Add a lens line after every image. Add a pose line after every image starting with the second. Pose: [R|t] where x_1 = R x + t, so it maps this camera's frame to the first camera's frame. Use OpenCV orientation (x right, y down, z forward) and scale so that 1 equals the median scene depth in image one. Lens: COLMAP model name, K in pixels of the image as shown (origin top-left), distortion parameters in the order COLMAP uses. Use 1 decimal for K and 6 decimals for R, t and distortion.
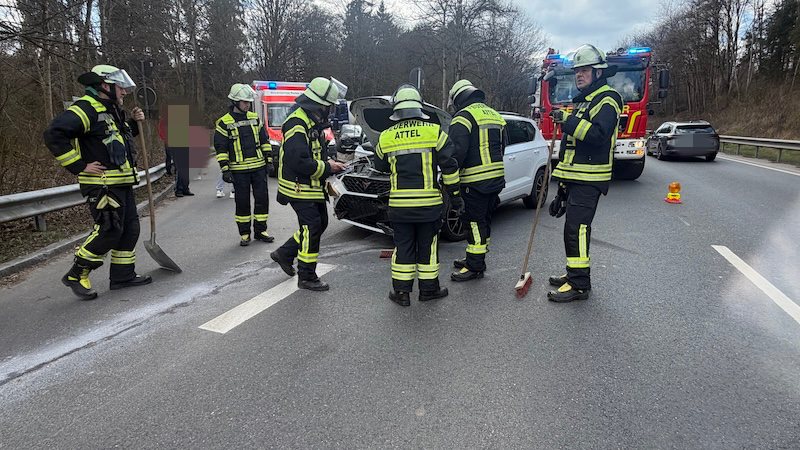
lens RADIAL K [[419.0, 0, 399.6], [0, 419.0, 226.3], [0, 0, 1]] dist [0.002247, -0.000772]
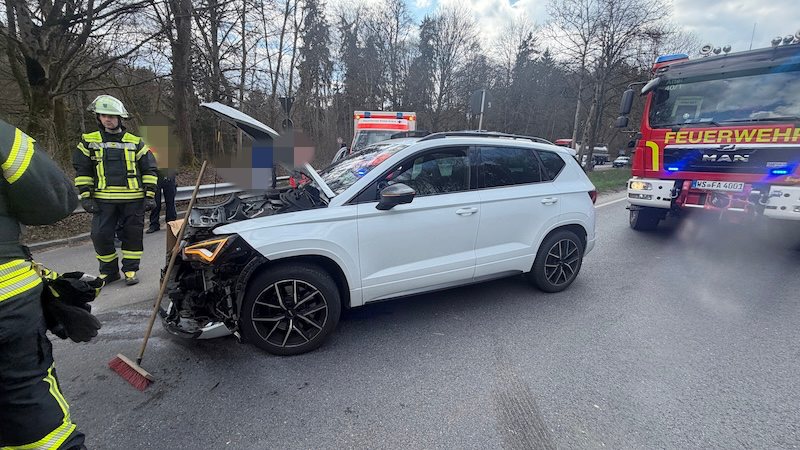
lens RADIAL K [[318.5, 0, 398.8], [0, 318.5, 225.9], [0, 0, 1]] dist [0.001186, -0.000073]
pose [[0.898081, 0.123635, -0.422096, 0.427415], [-0.127151, 0.991683, 0.019935, -0.164177], [0.421051, 0.035766, 0.906332, 0.659616]]
